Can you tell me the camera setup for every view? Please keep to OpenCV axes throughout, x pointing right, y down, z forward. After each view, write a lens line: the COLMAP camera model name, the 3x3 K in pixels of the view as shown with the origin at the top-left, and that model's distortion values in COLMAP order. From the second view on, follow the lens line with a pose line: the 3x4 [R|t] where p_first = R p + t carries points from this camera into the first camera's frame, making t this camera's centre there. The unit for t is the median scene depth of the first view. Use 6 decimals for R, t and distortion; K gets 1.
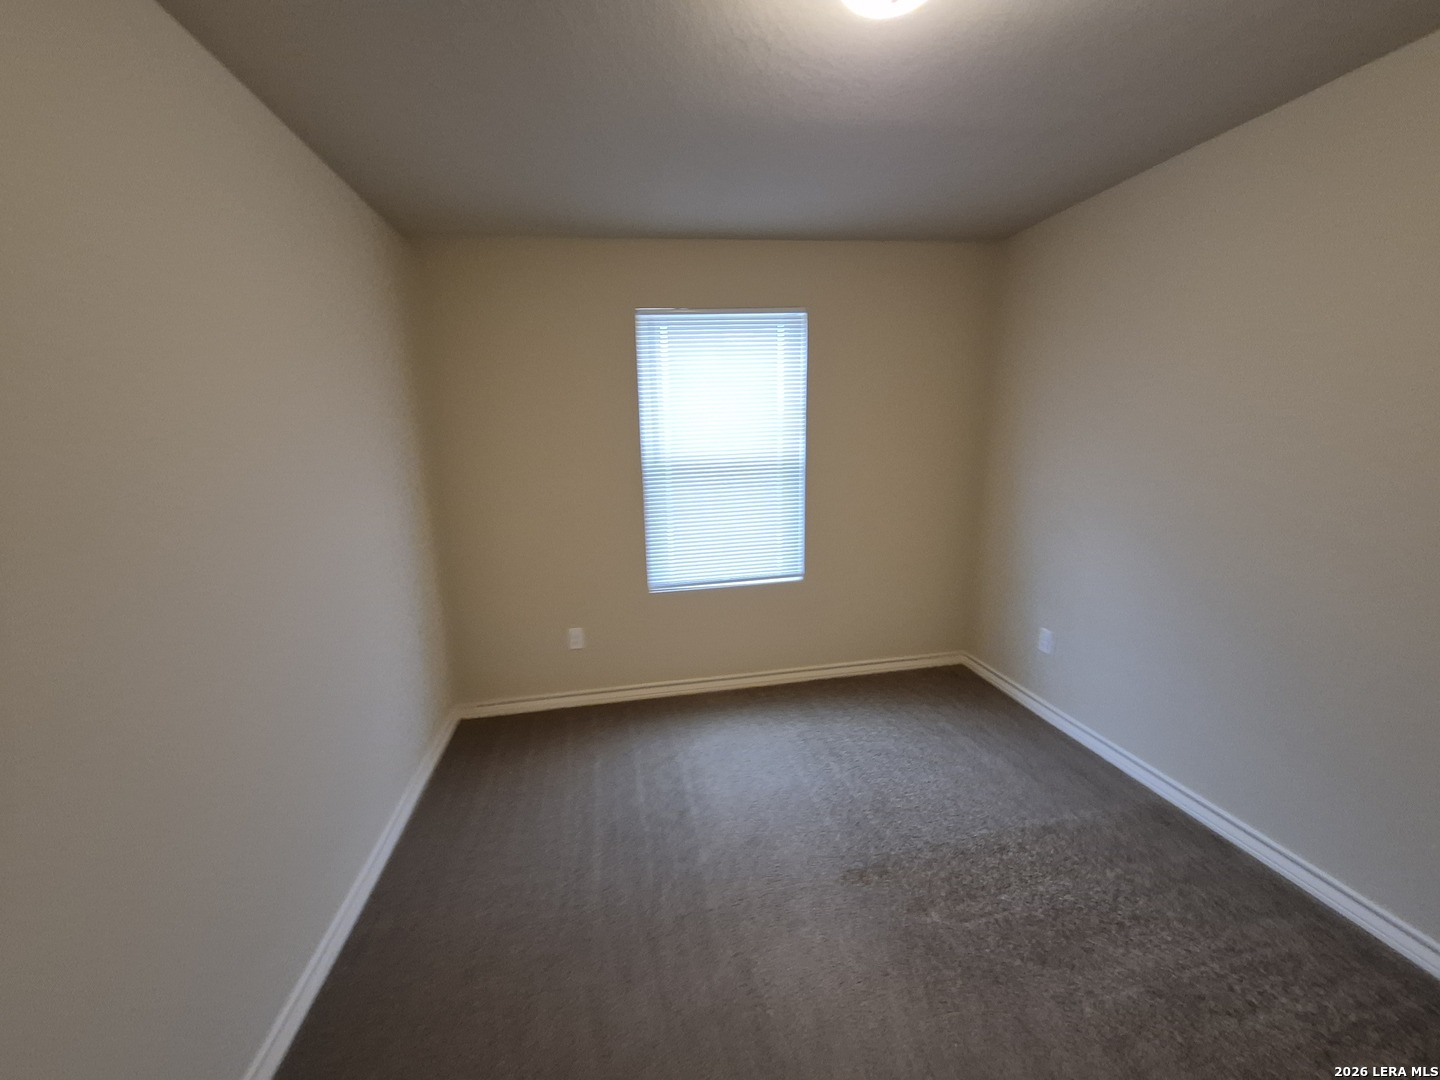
lens RADIAL K [[568.2, 0, 719.5], [0, 568.2, 543.8], [0, 0, 1]] dist [0.003864, -0.000588]
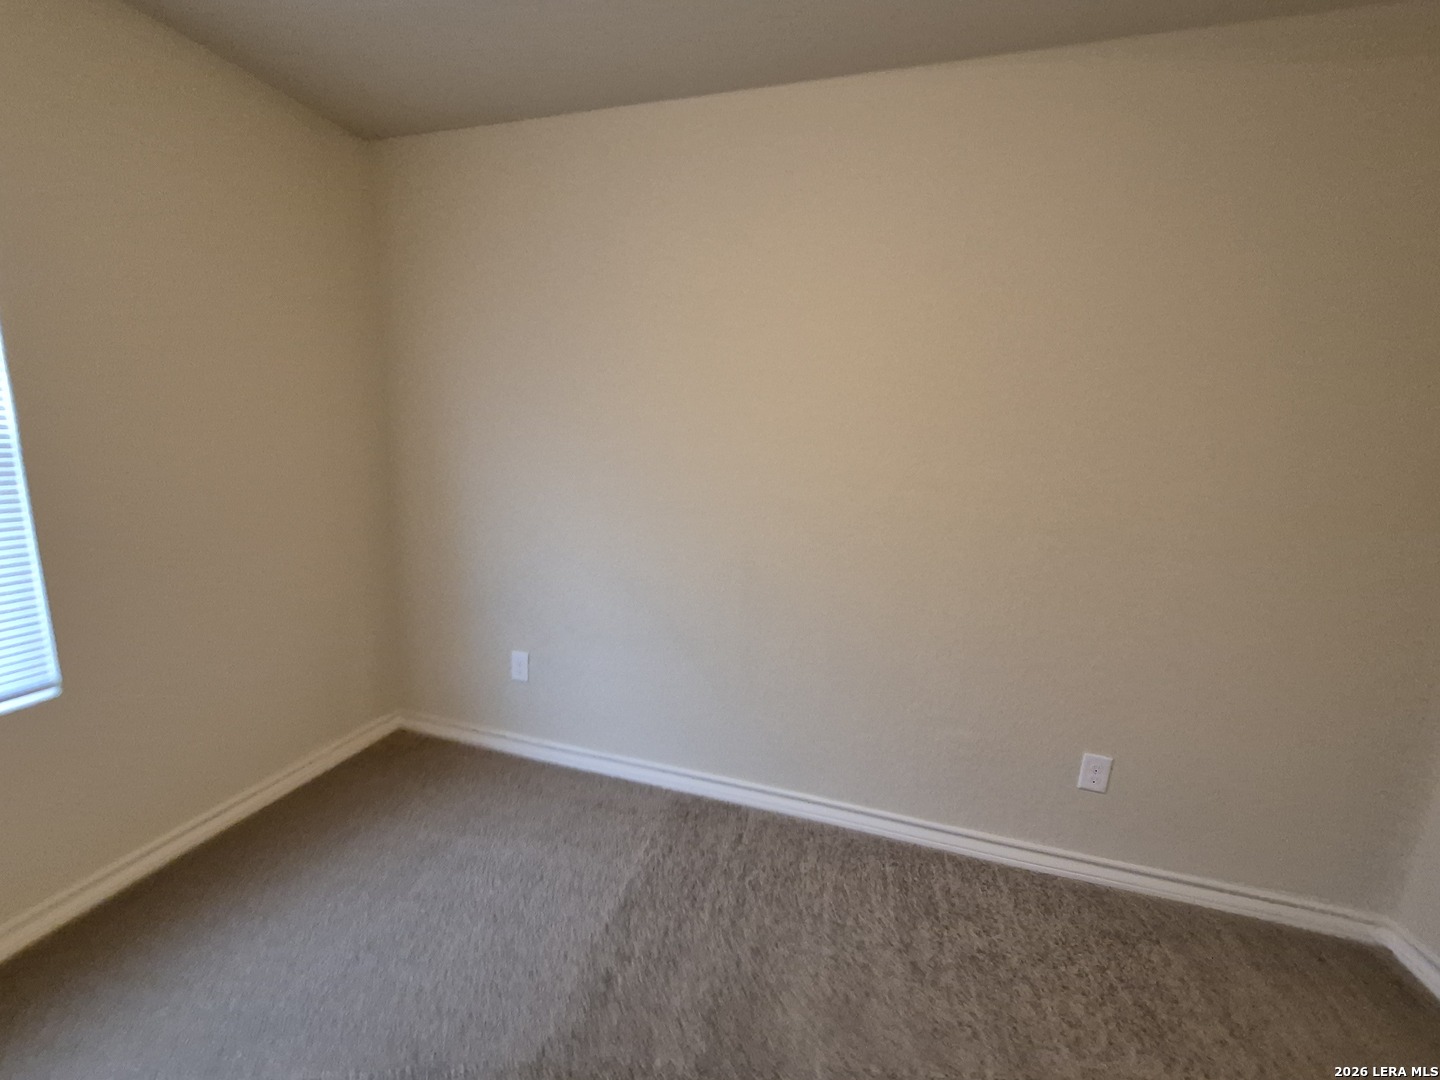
lens RADIAL K [[568.2, 0, 718.1], [0, 568.2, 540.9], [0, 0, 1]] dist [0.003864, -0.000588]
pose [[0.446811, -0.114782, 0.887234, -0.009537], [0.118088, 0.990625, 0.068688, -0.034198], [-0.886800, 0.074081, 0.456177, 0.385080]]
